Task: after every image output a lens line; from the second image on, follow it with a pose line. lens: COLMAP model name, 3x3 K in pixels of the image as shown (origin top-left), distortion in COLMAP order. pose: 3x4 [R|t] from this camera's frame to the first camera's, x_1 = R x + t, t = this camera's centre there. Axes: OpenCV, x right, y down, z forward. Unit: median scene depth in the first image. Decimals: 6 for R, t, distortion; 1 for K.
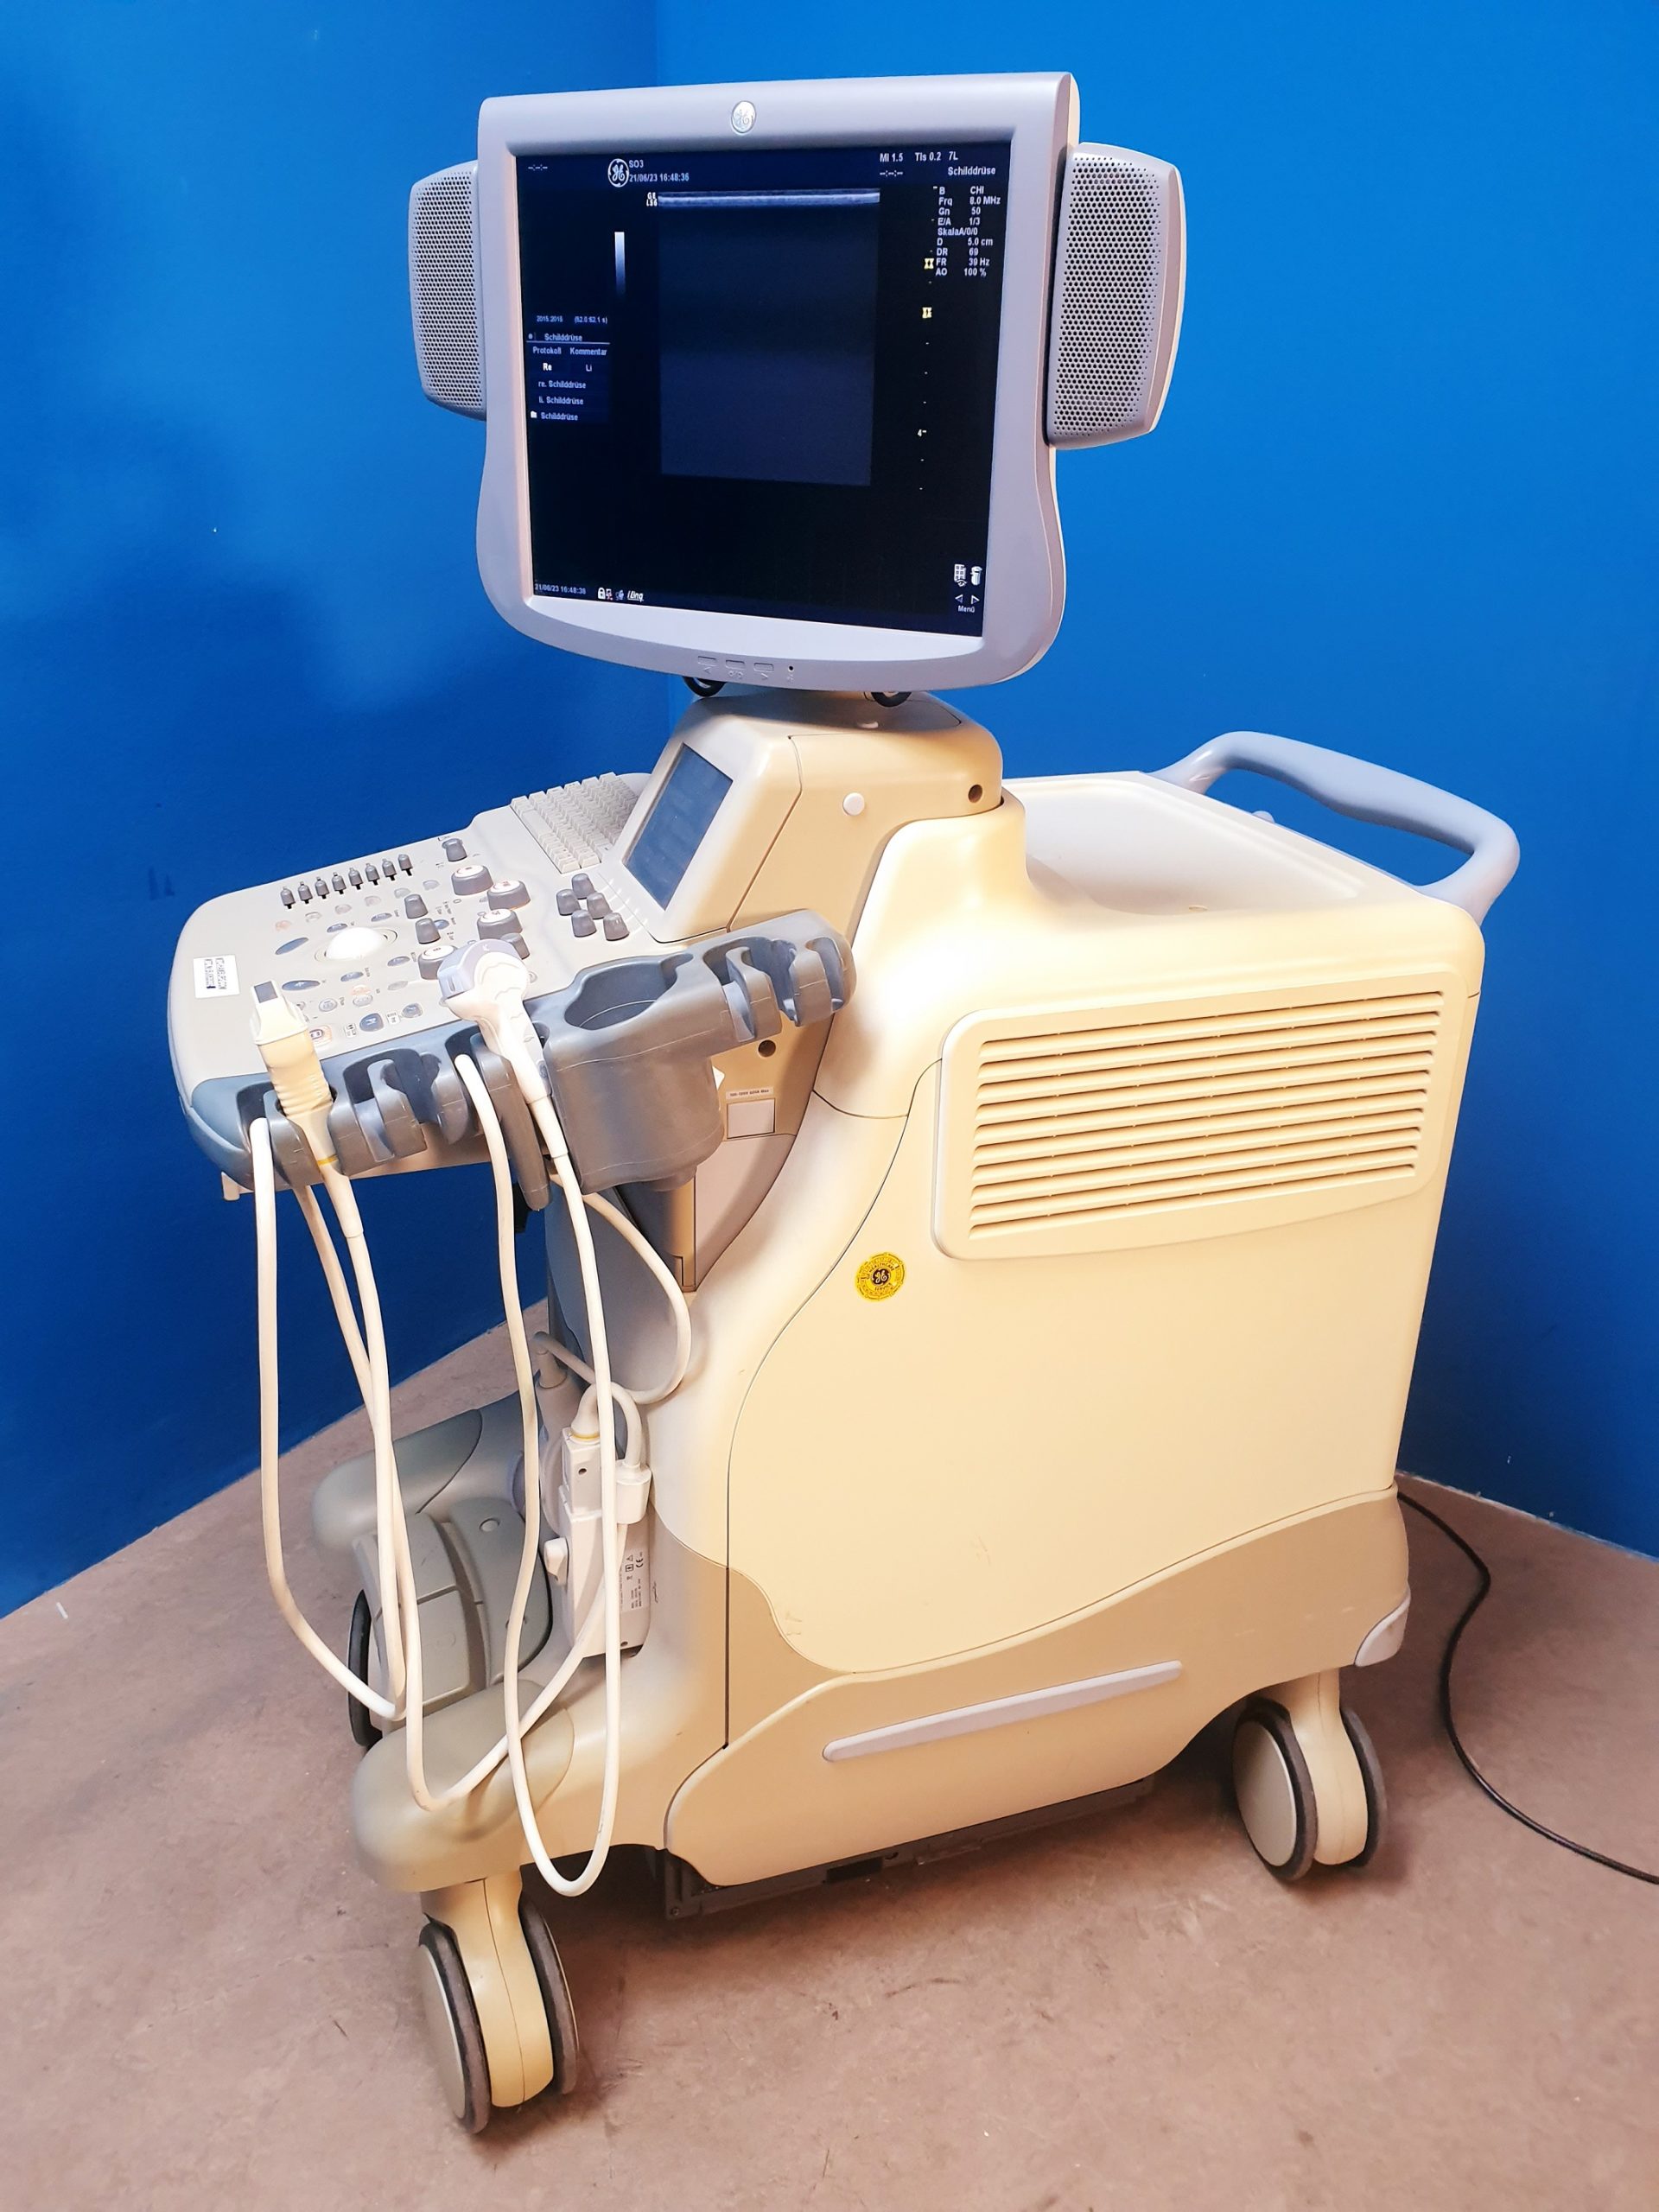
lens RADIAL K [[1737.1, 0, 829.5], [0, 1737.1, 1106.0], [0, 0, 1]] dist [-0.047504, 0.077297]
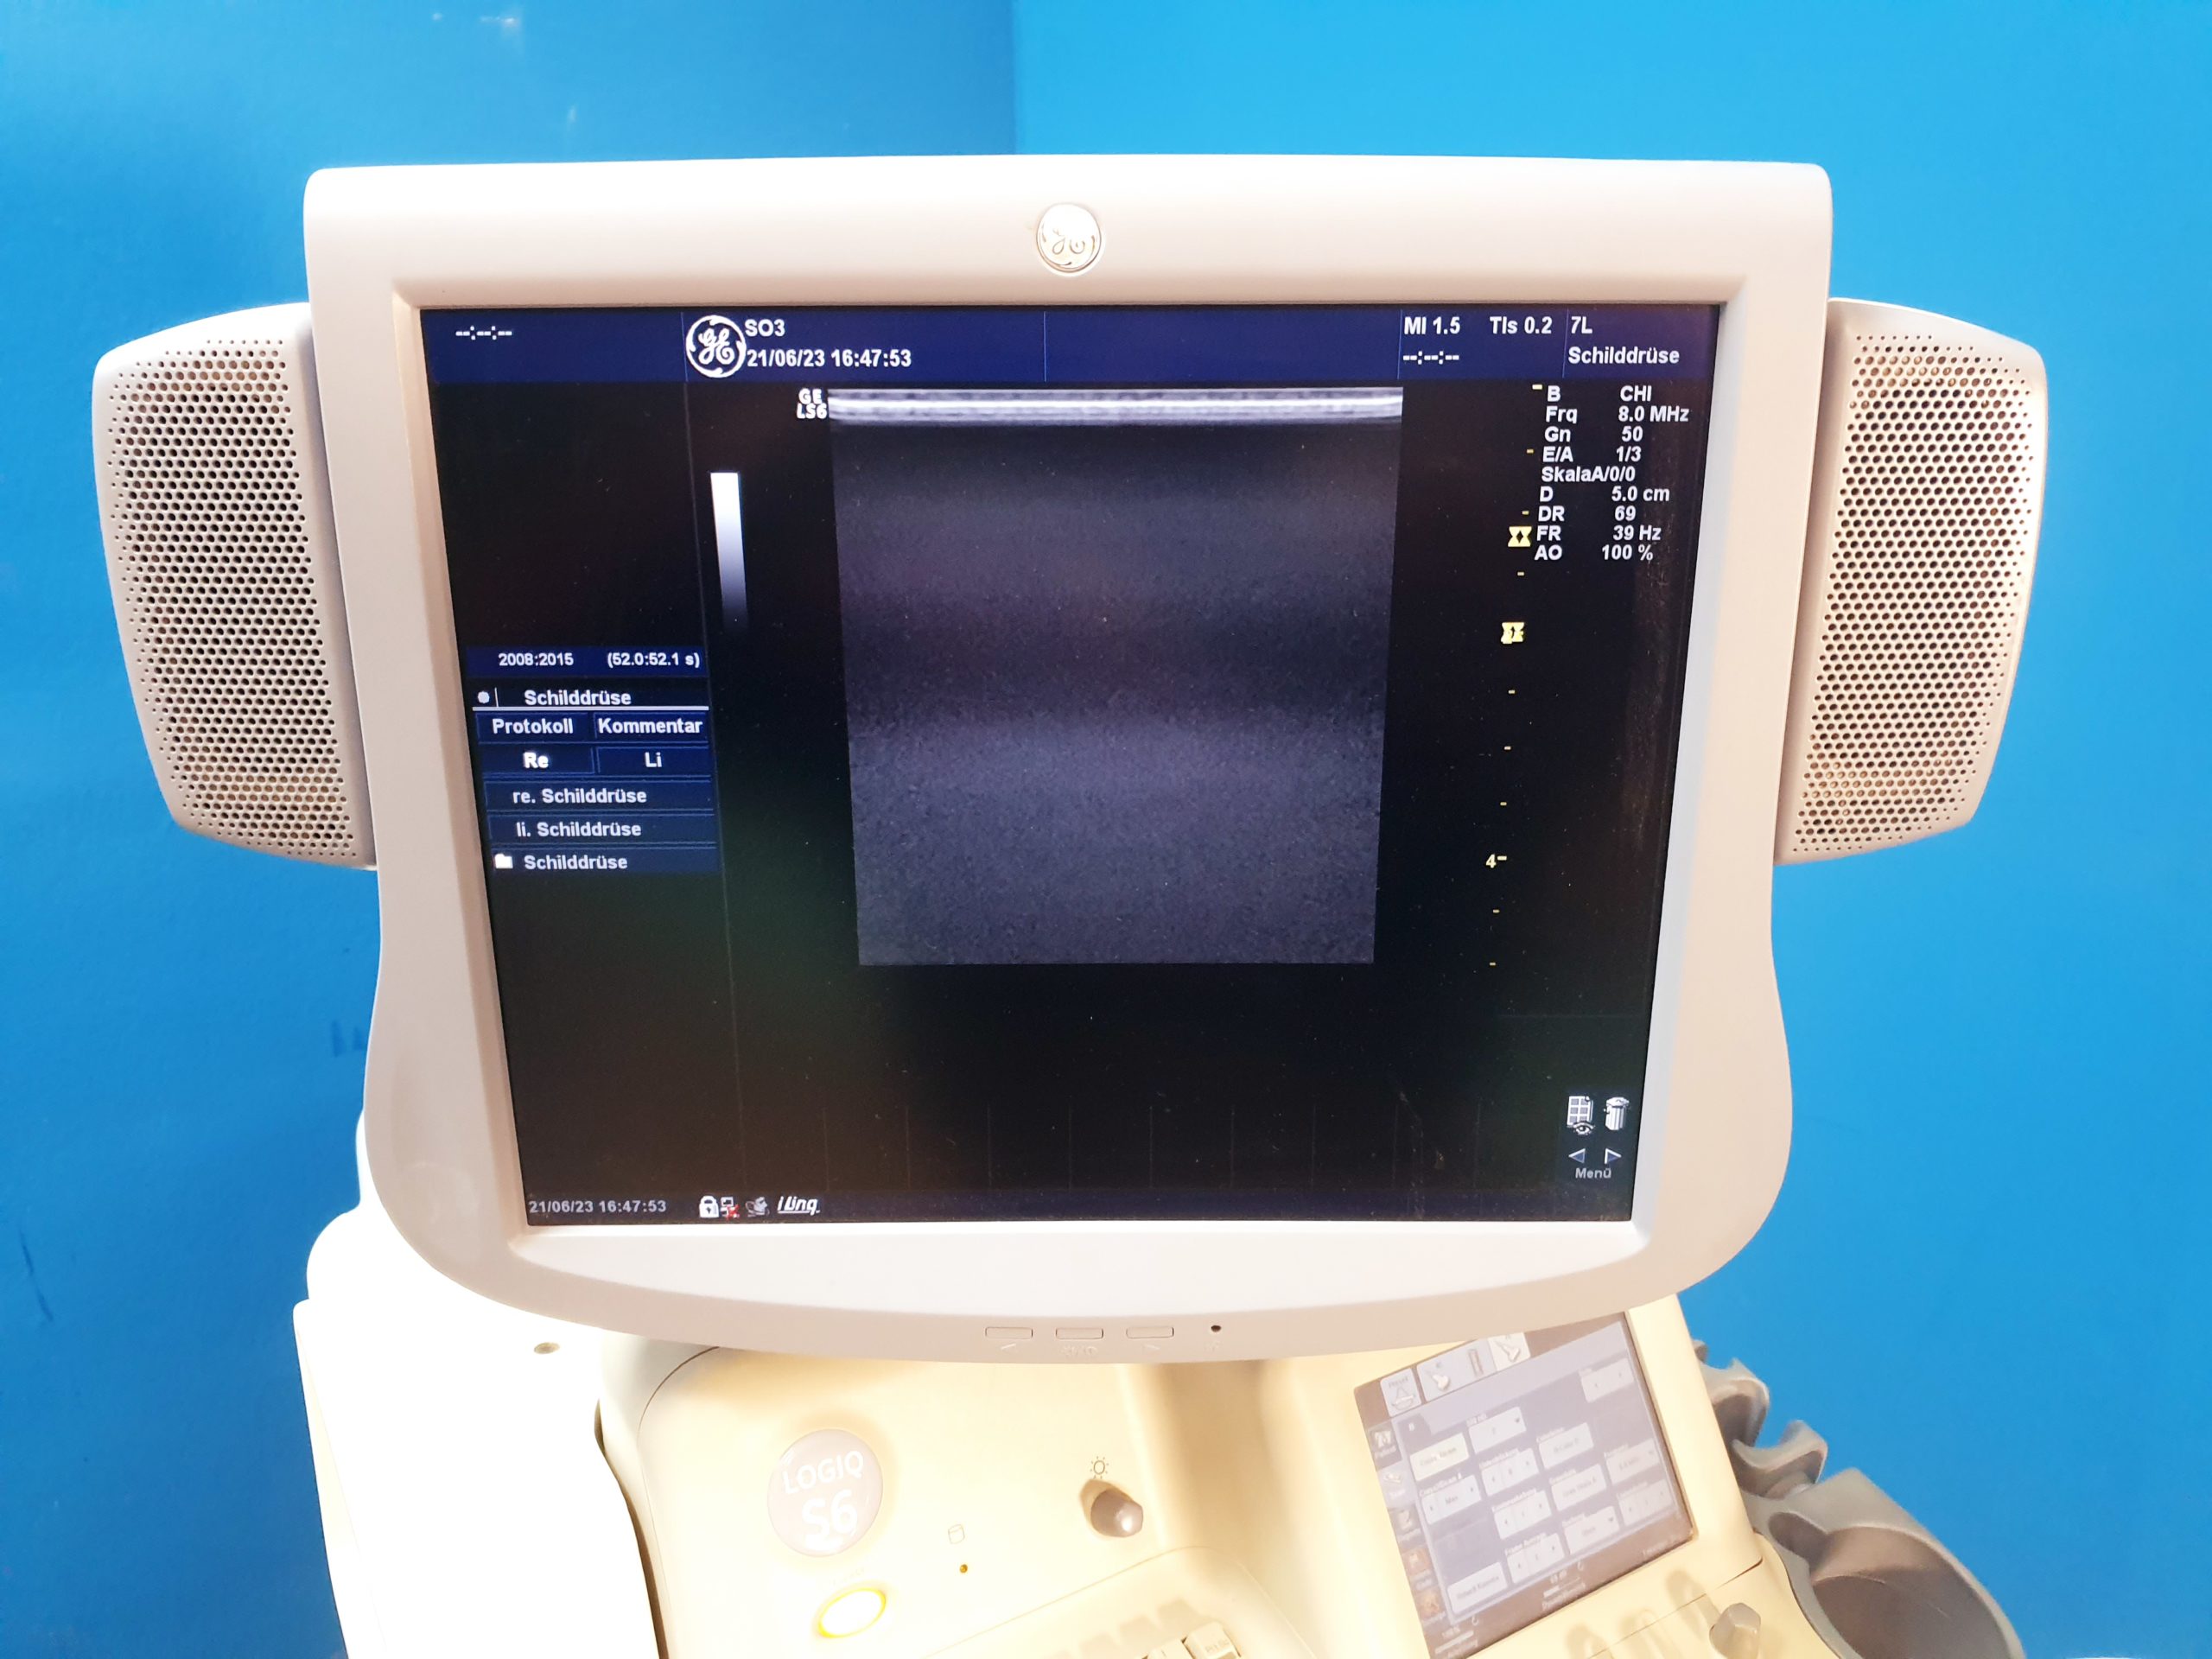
lens RADIAL K [[1748.8, 0, 1107.2], [0, 1748.8, 798.2], [0, 0, 1]] dist [-0.009154, 0.015212]
pose [[0.893804, -0.162168, 0.418110, -0.236050], [0.201775, 0.978051, -0.051991, -0.396849], [-0.400501, 0.130834, 0.906907, 0.597226]]
